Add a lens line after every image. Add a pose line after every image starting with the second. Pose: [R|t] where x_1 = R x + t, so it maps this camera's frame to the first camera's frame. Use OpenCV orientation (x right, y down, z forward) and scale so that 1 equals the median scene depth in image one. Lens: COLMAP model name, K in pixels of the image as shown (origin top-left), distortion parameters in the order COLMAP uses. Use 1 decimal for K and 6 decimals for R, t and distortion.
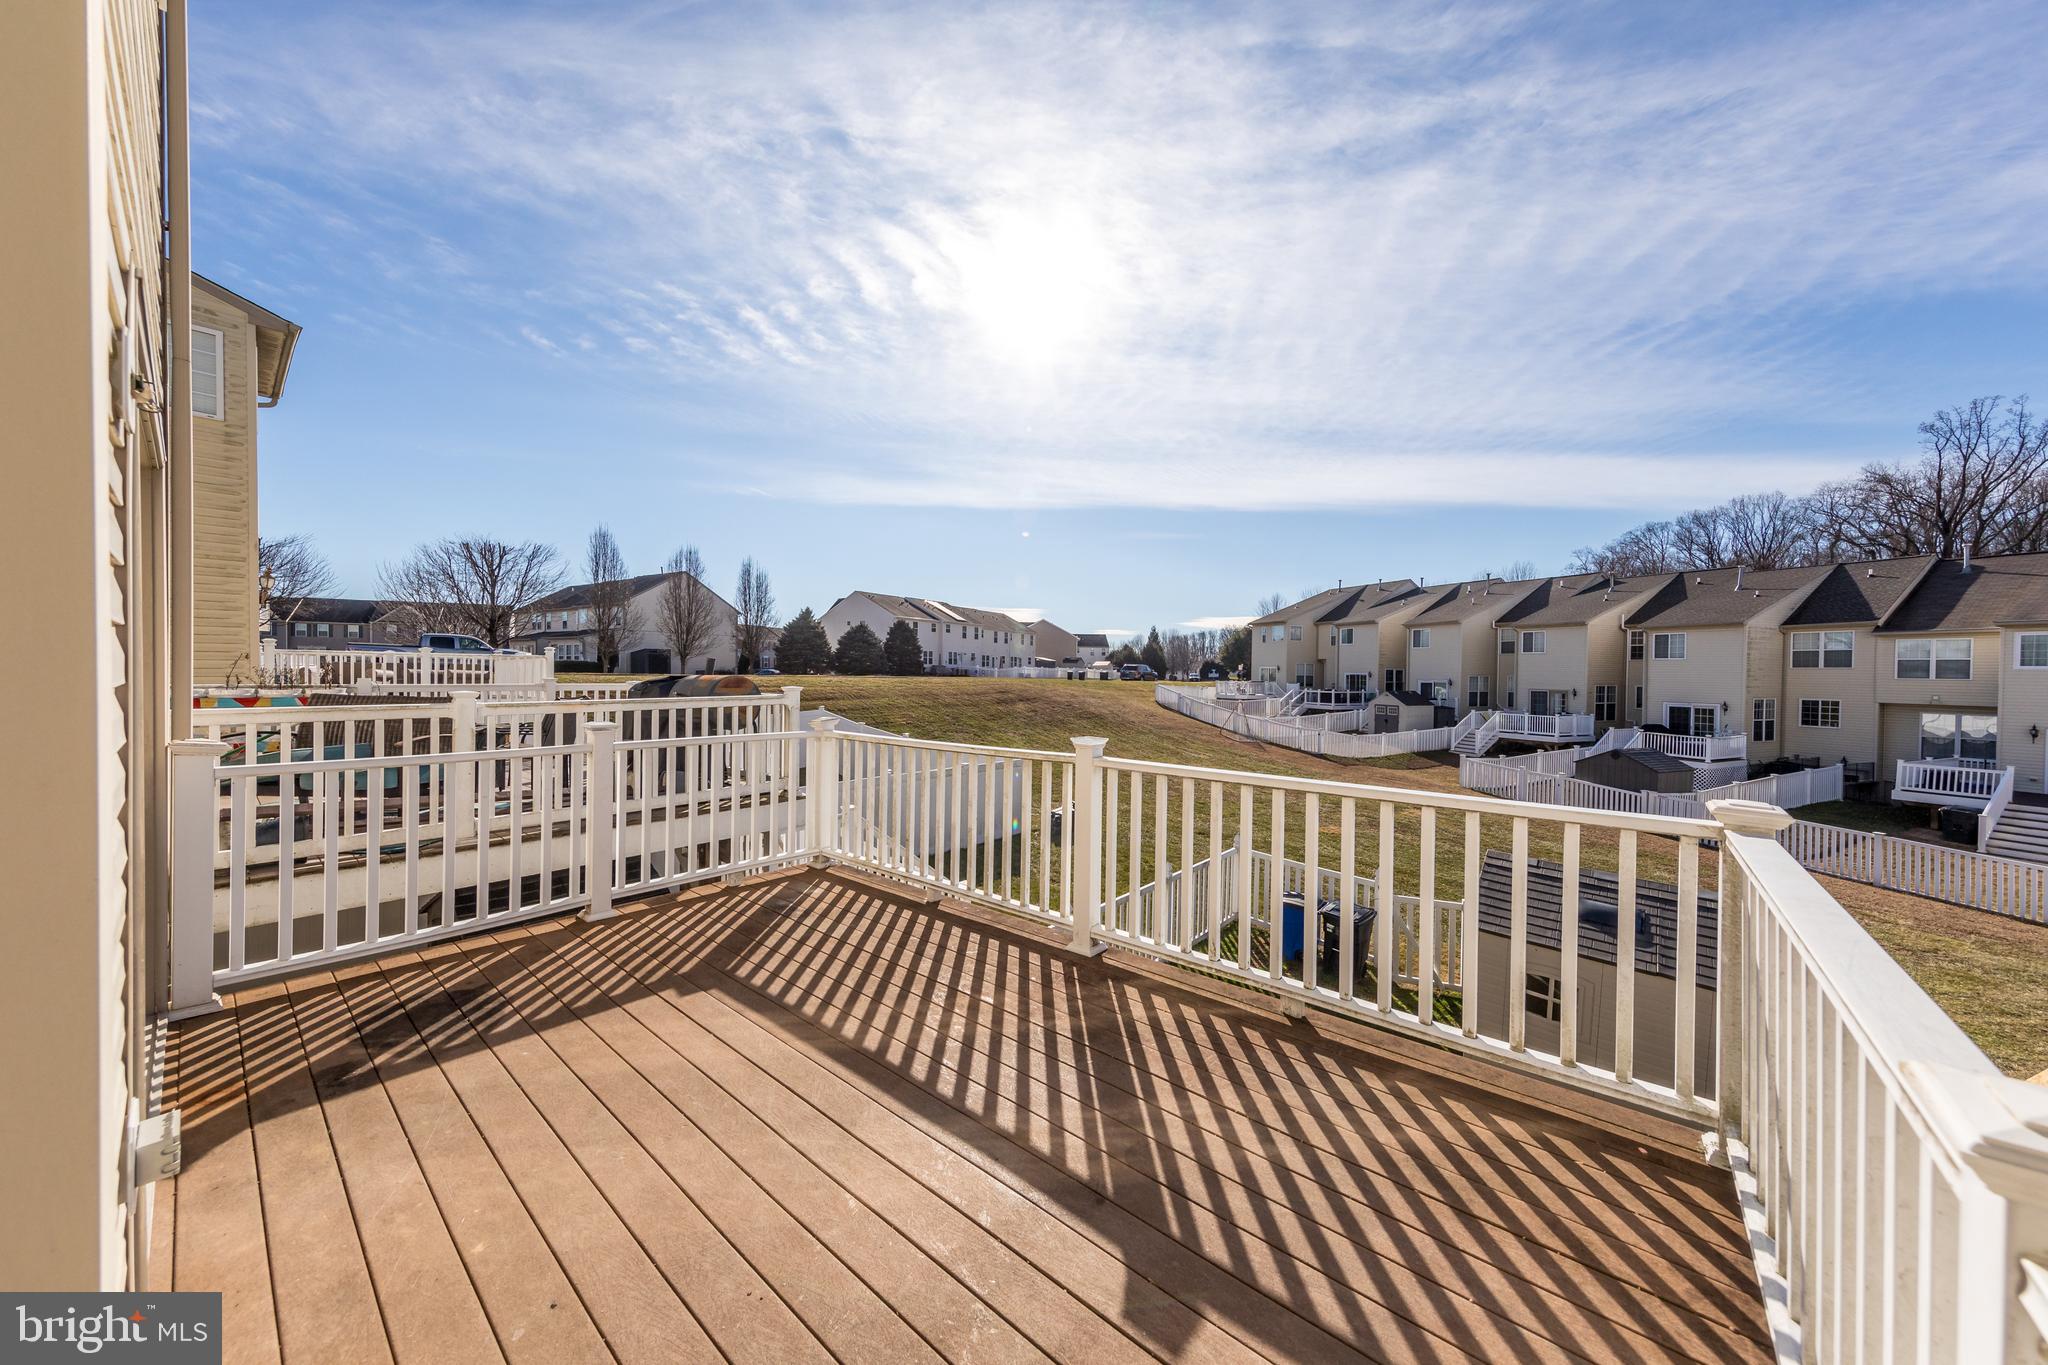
lens RADIAL K [[687.1, 0, 1024.0], [0, 687.1, 682.5], [0, 0, 1]] dist [0.000637, -0.000173]
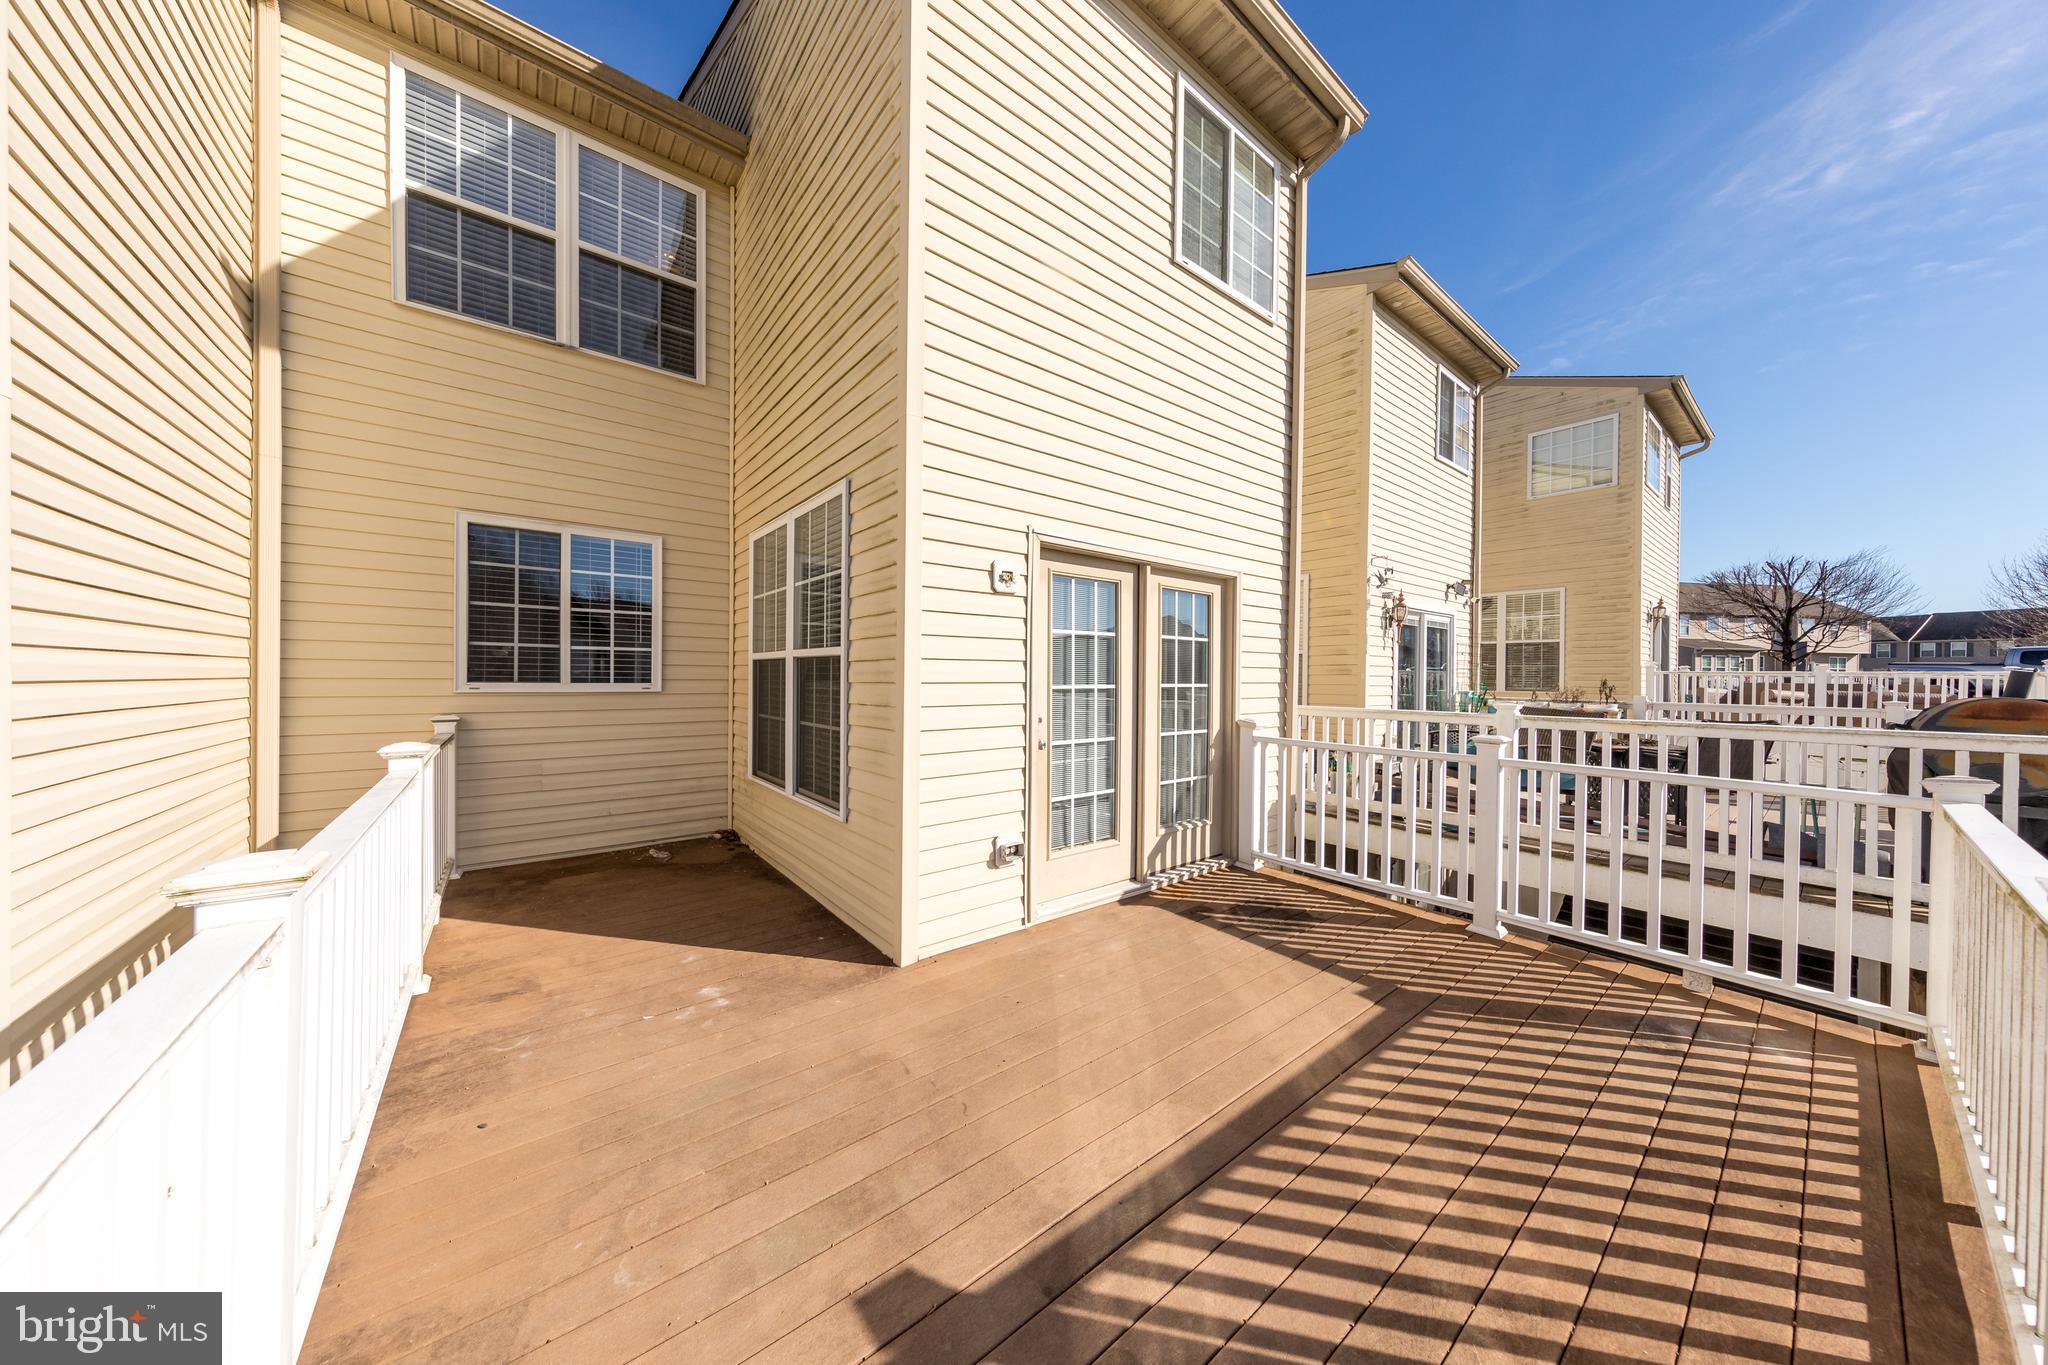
lens RADIAL K [[645.6, 0, 1024.0], [0, 645.6, 682.5], [0, 0, 1]] dist [0.000021, -0.000058]
pose [[-0.198543, -0.003288, -0.980087, 0.397181], [-0.030947, 0.999517, 0.002916, -0.000725], [0.979603, 0.030910, -0.198549, 0.486553]]
